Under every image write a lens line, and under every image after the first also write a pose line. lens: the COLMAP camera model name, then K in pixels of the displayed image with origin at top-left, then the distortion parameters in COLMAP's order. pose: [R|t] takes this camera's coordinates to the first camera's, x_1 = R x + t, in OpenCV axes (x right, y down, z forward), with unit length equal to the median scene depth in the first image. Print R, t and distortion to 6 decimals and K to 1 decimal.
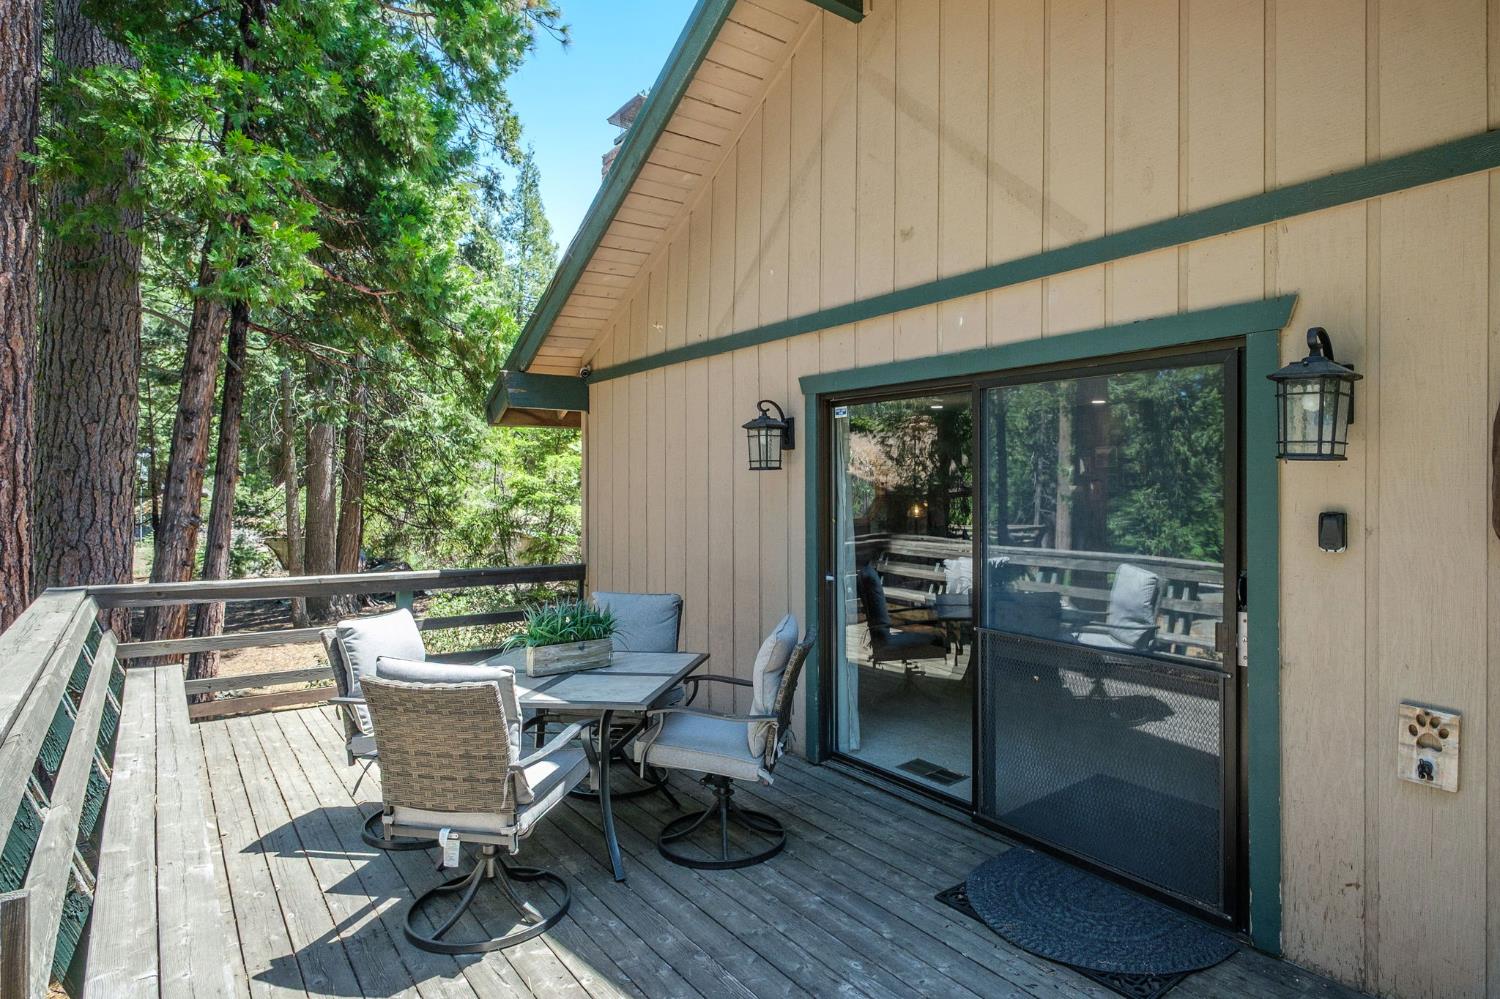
lens RADIAL K [[836.1, 0, 743.3], [0, 836.1, 497.4], [0, 0, 1]] dist [0.002501, 0.000617]
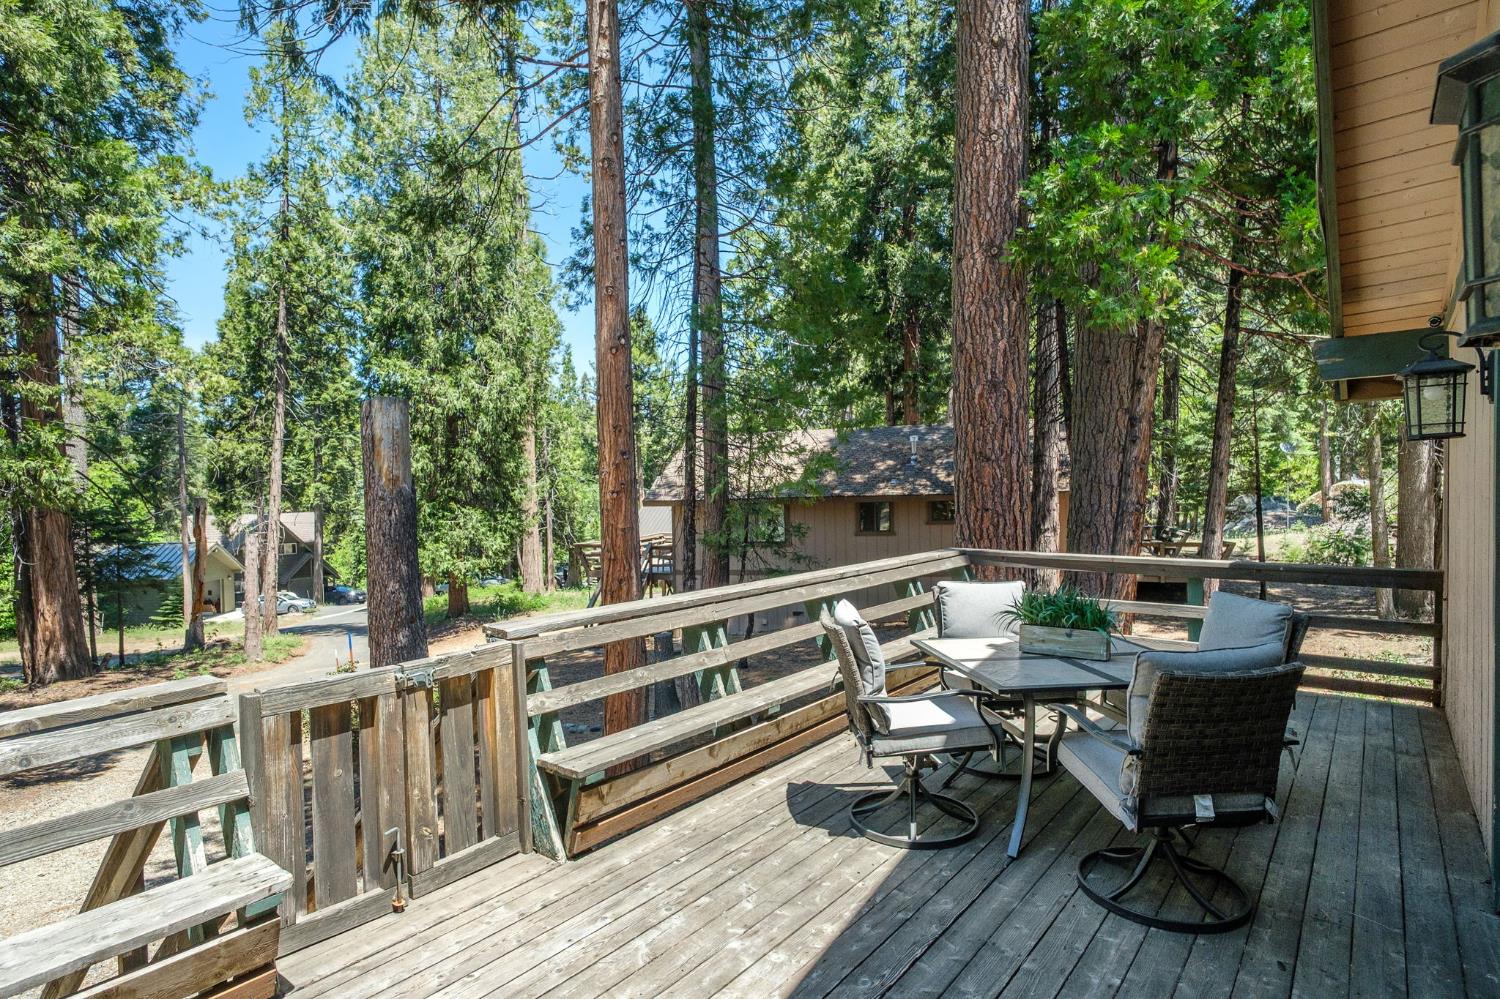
lens RADIAL K [[743.6, 0, 751.5], [0, 743.6, 522.5], [0, 0, 1]] dist [0.000091, 0.000271]
pose [[0.258878, 0.033429, -0.965331, 0.350977], [0.009330, 0.999268, 0.037106, 0.005737], [0.965865, -0.018613, 0.258377, 0.255101]]
